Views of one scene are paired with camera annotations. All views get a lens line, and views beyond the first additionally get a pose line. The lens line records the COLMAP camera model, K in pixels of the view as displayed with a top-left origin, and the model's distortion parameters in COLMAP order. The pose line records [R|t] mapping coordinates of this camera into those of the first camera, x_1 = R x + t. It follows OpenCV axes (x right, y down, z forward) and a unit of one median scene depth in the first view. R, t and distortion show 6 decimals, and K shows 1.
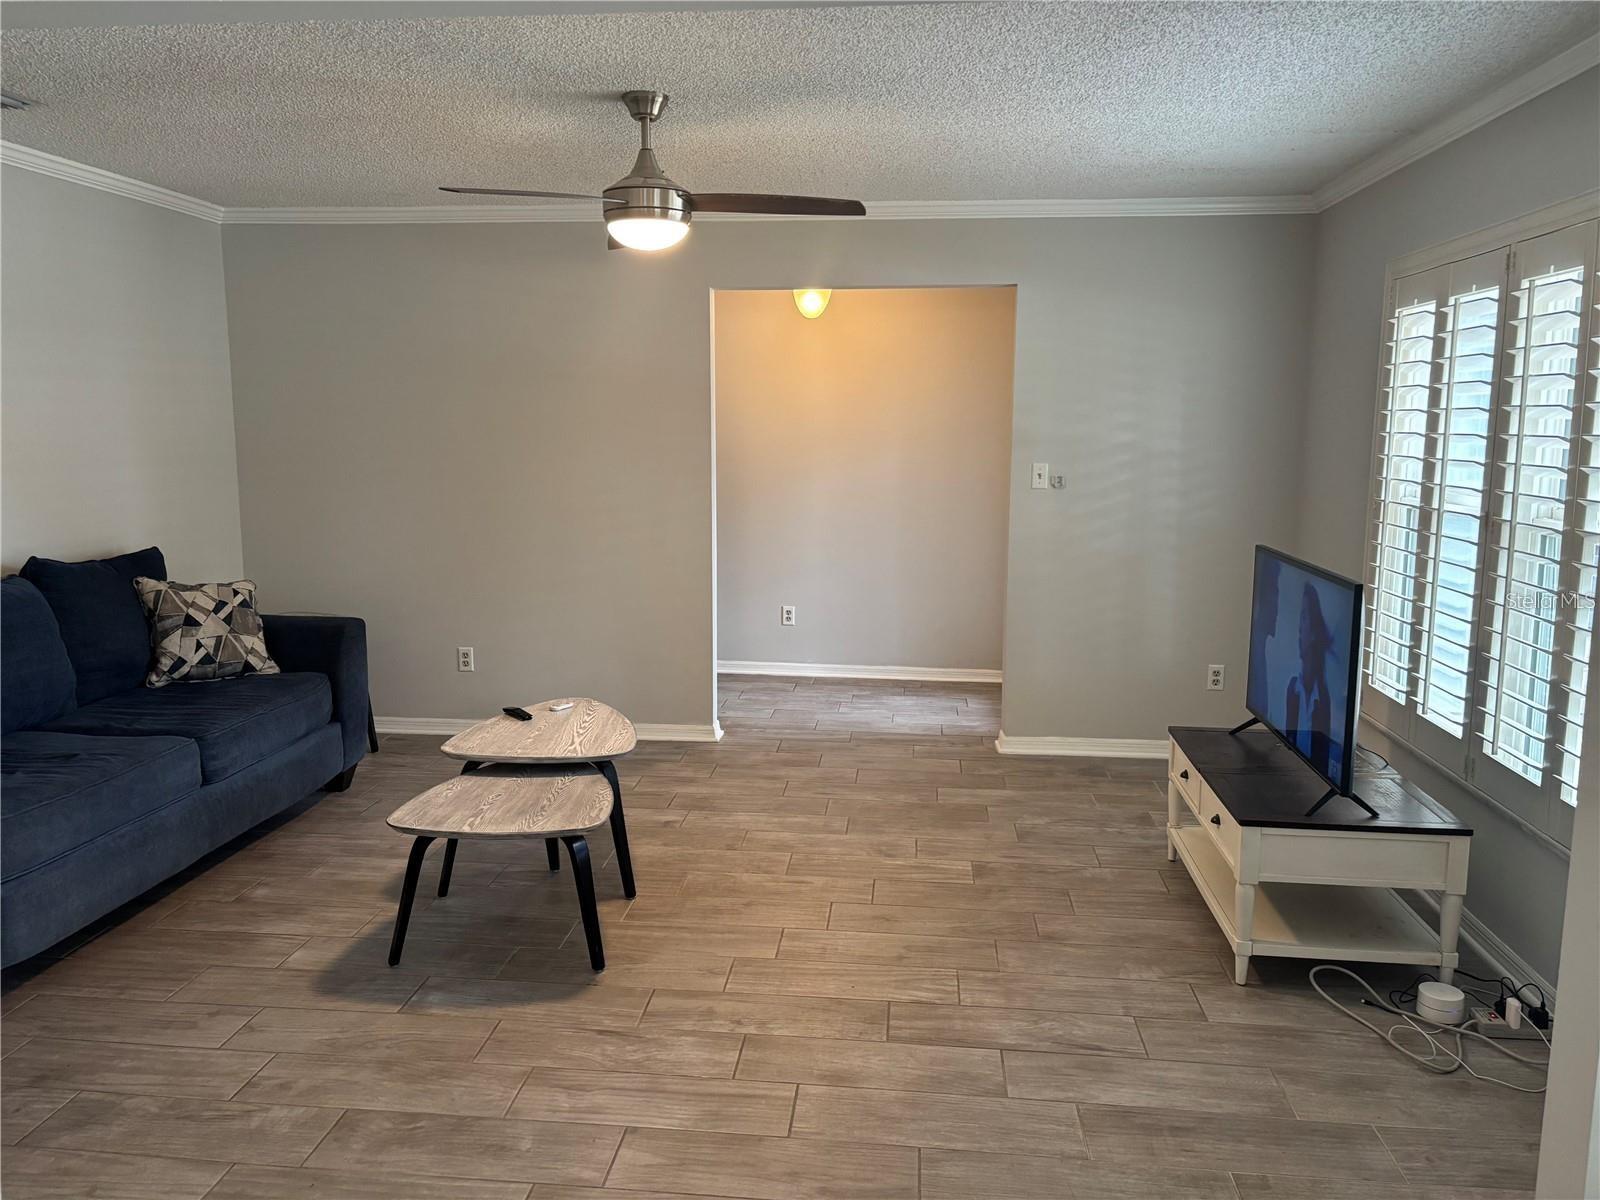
lens RADIAL K [[1260.9, 0, 797.9], [0, 1260.9, 597.1], [0, 0, 1]] dist [0.063317, -0.003532]
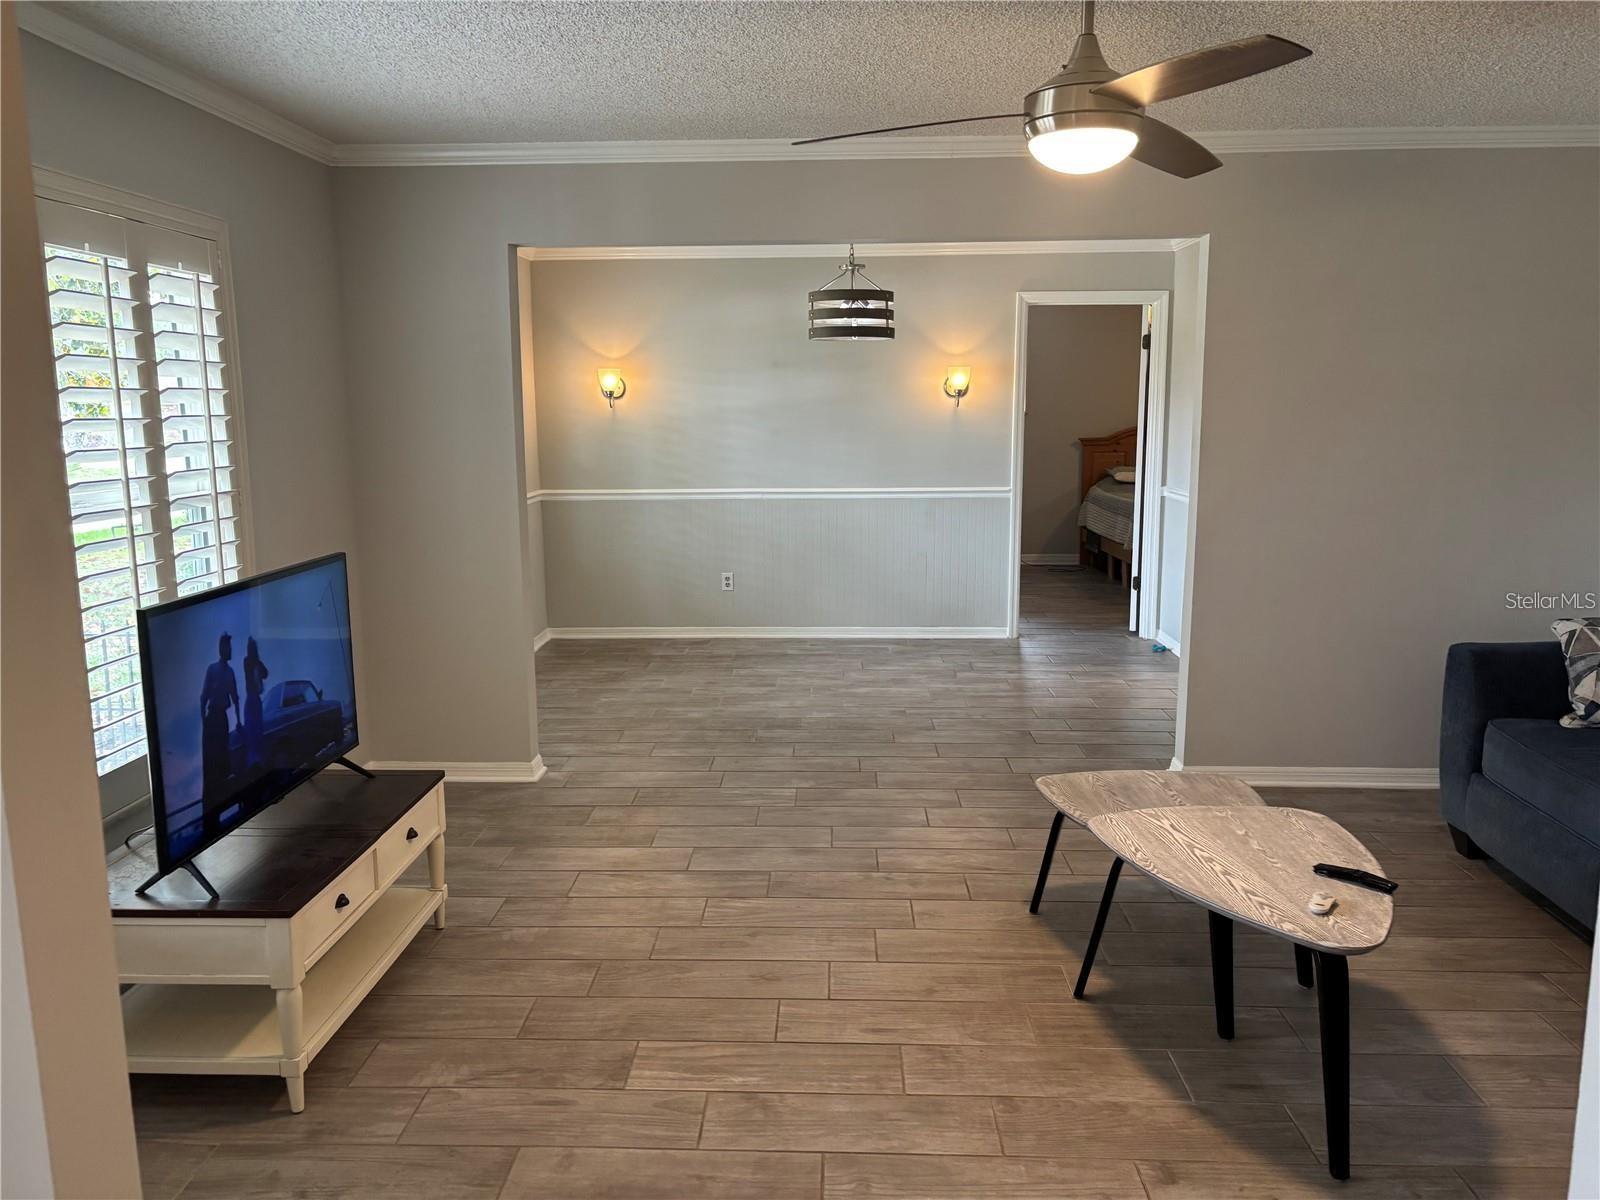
lens RADIAL K [[1260.9, 0, 794.2], [0, 1260.9, 606.5], [0, 0, 1]] dist [0.063317, -0.003532]
pose [[-0.998162, 0.011316, -0.059536, 0.103270], [-0.006885, 0.954877, 0.296921, -0.261145], [0.060210, 0.296786, -0.953044, 1.848135]]
